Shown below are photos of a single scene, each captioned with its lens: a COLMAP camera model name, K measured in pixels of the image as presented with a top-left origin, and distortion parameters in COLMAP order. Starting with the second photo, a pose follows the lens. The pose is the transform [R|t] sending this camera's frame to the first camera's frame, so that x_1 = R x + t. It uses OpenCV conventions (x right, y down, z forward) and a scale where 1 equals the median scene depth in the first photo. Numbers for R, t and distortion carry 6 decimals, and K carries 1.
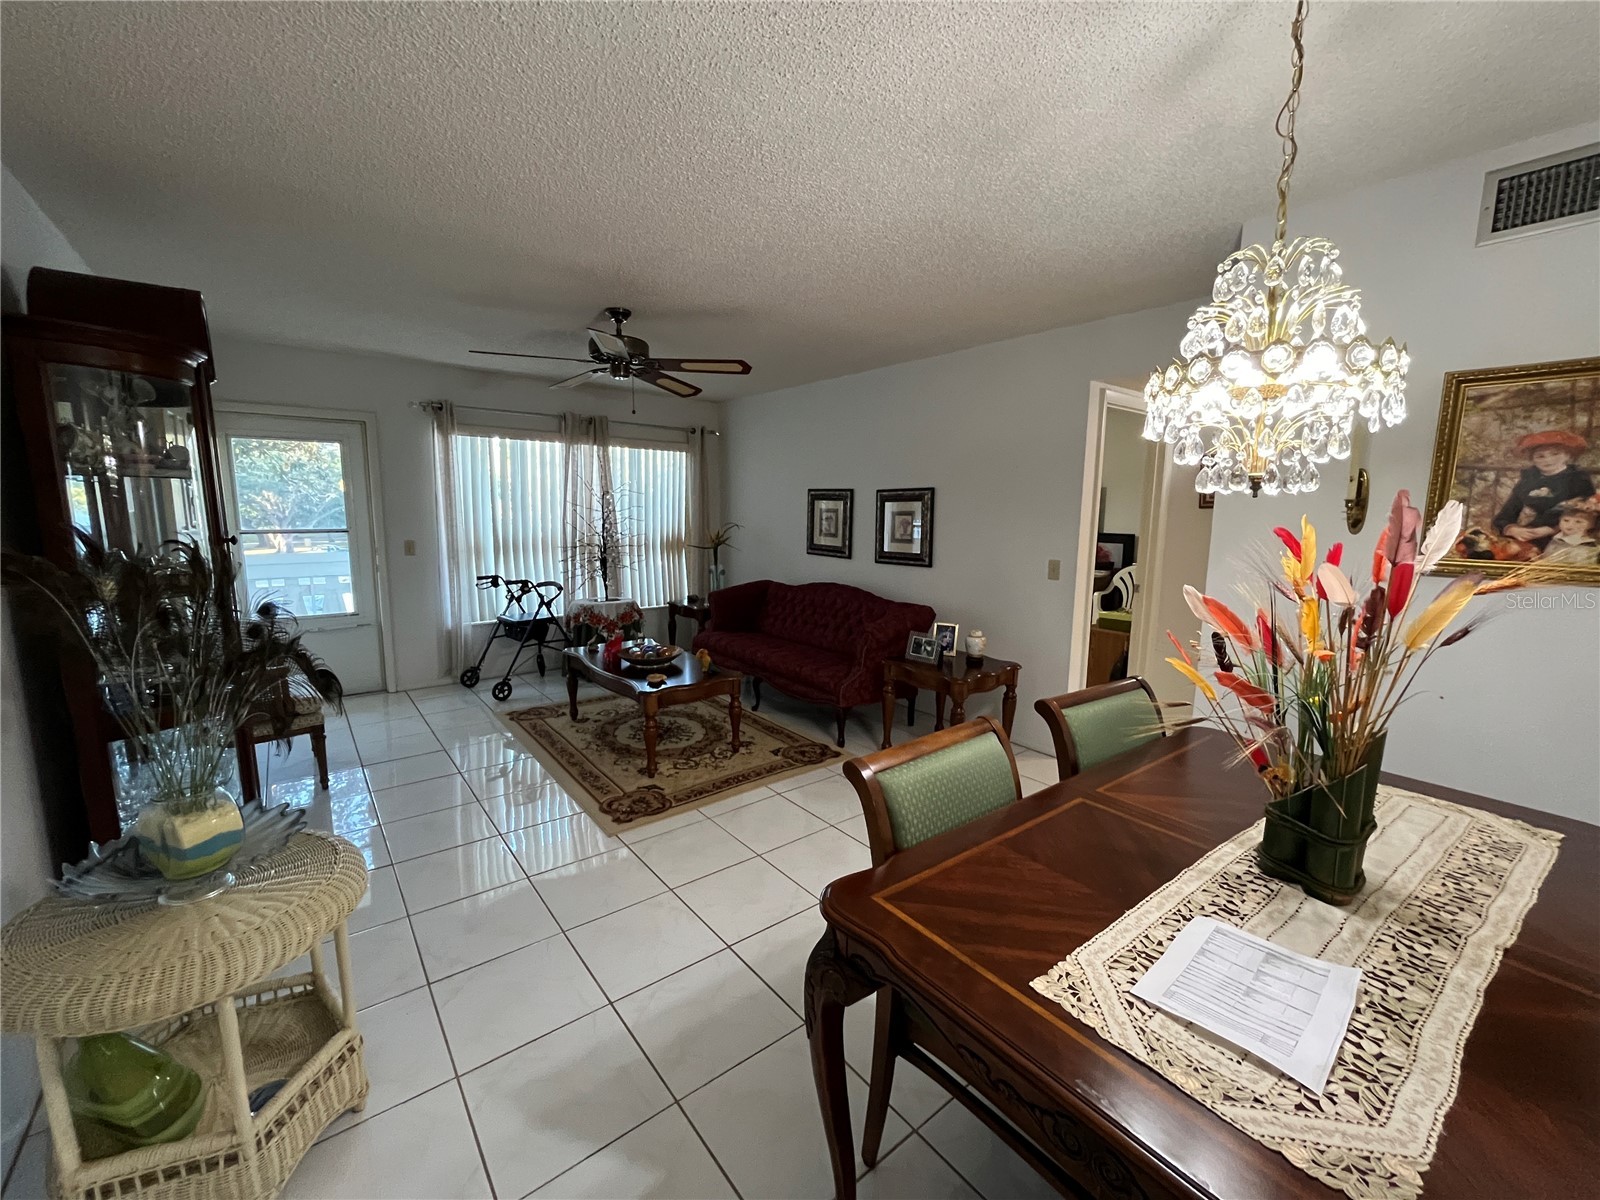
lens RADIAL K [[645.6, 0, 797.1], [0, 645.6, 597.4], [0, 0, 1]] dist [-0.001064, -0.000233]
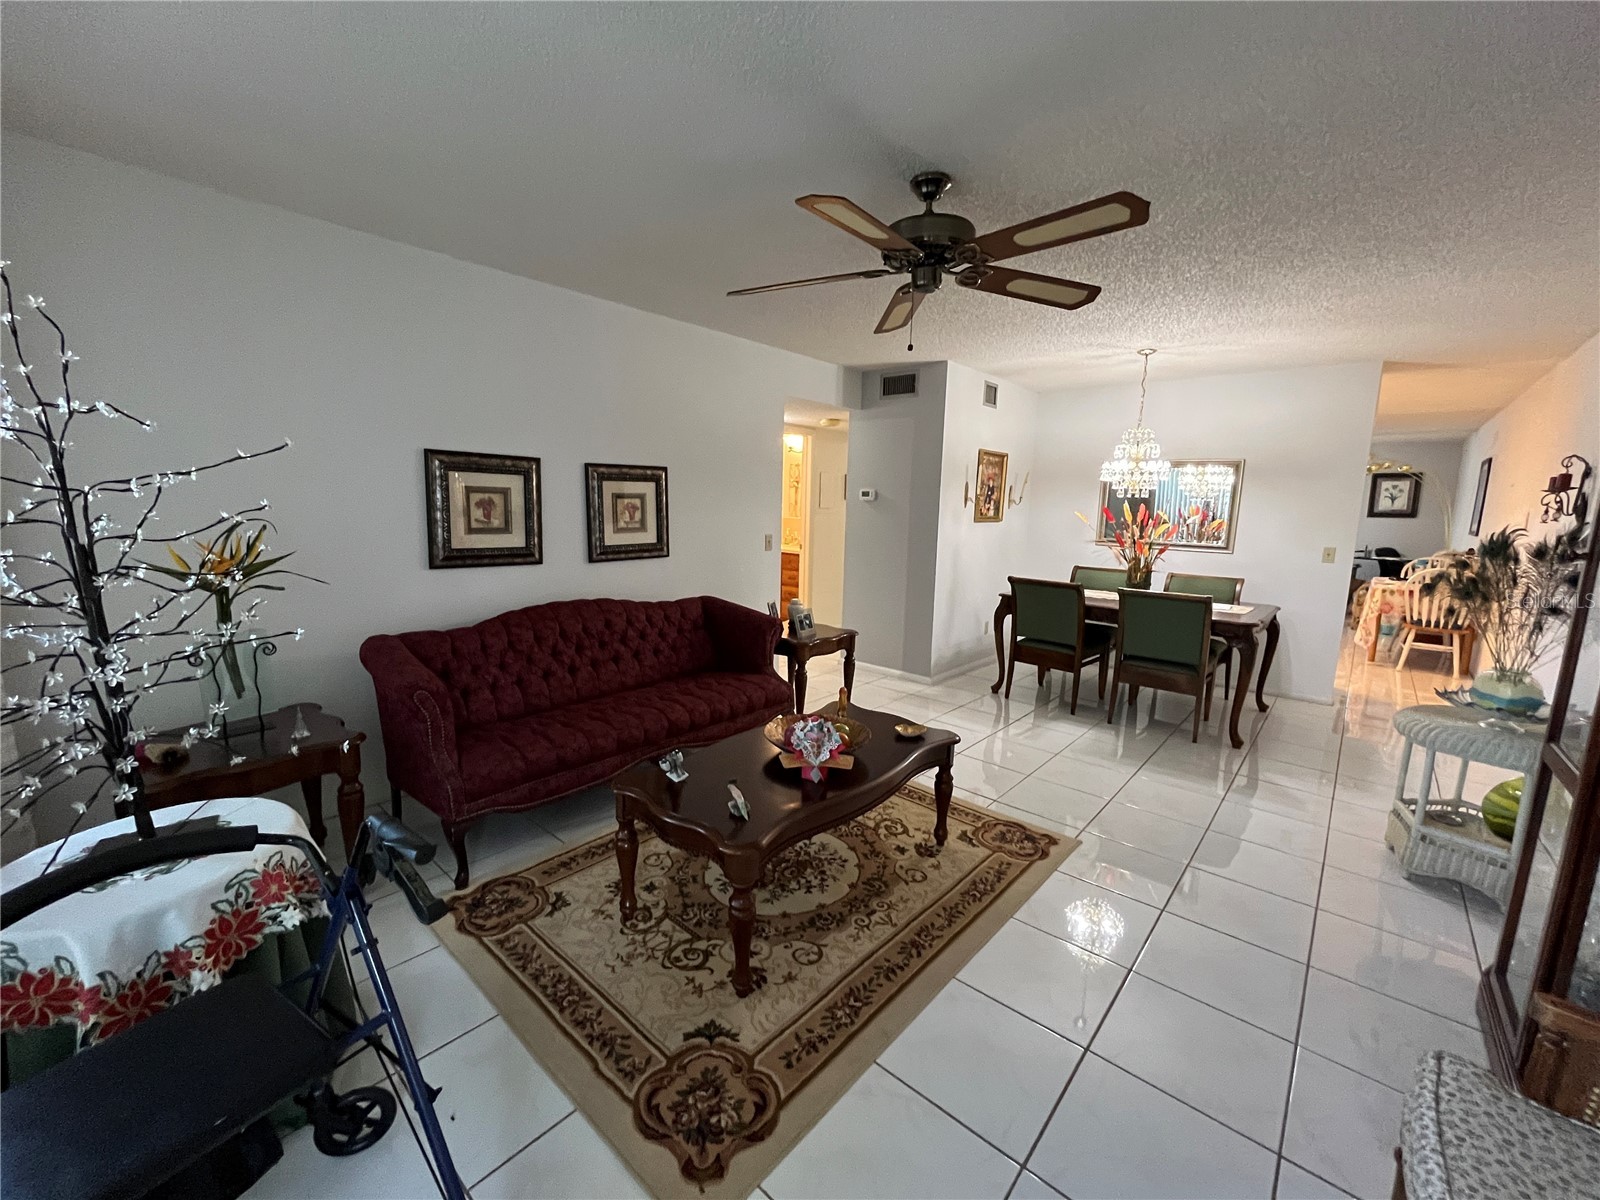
lens RADIAL K [[645.6, 0, 797.1], [0, 645.6, 597.4], [0, 0, 1]] dist [-0.001064, -0.000233]
pose [[-0.171210, -0.162533, 0.971736, -0.700546], [0.109141, 0.977100, 0.182660, -0.134915], [-0.979171, 0.137330, -0.149550, 0.963519]]
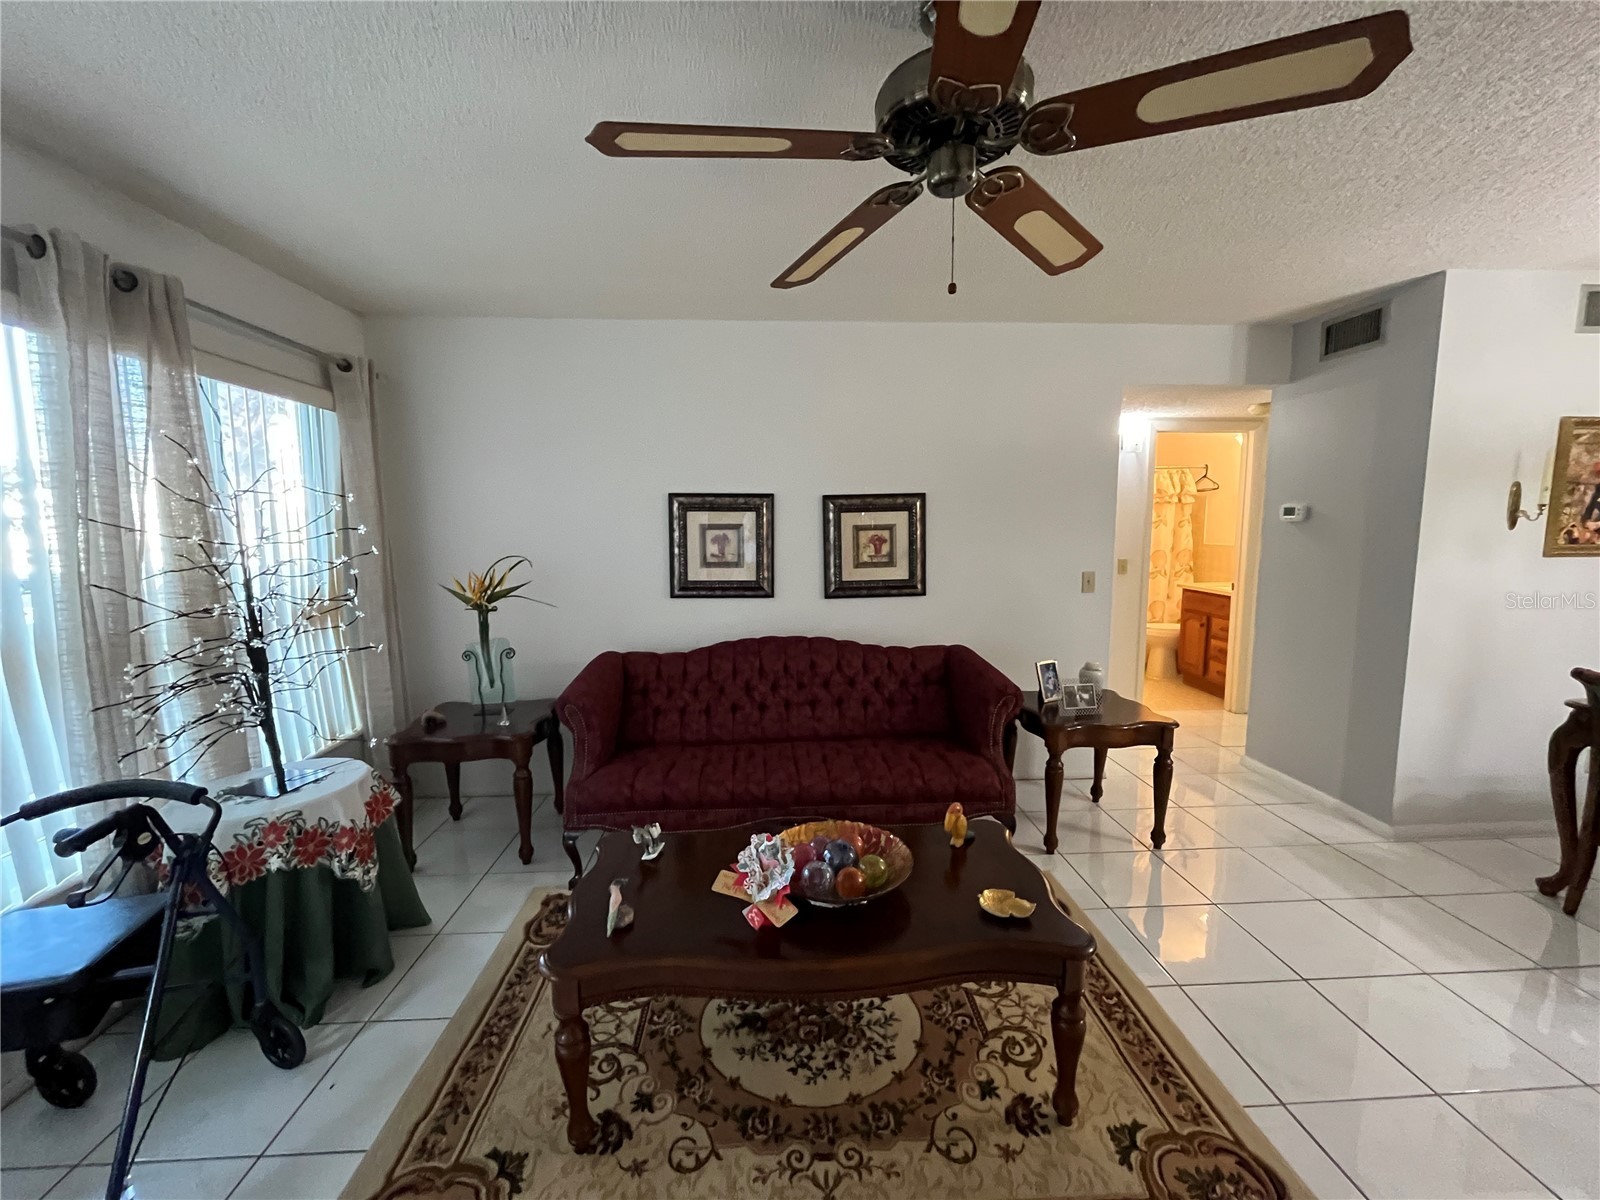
lens RADIAL K [[645.6, 0, 797.1], [0, 645.6, 597.4], [0, 0, 1]] dist [-0.001064, -0.000233]
pose [[0.580983, -0.113203, 0.806005, -0.507931], [0.128531, 0.990615, 0.046484, -0.099816], [-0.803703, 0.076590, 0.590081, 0.662419]]
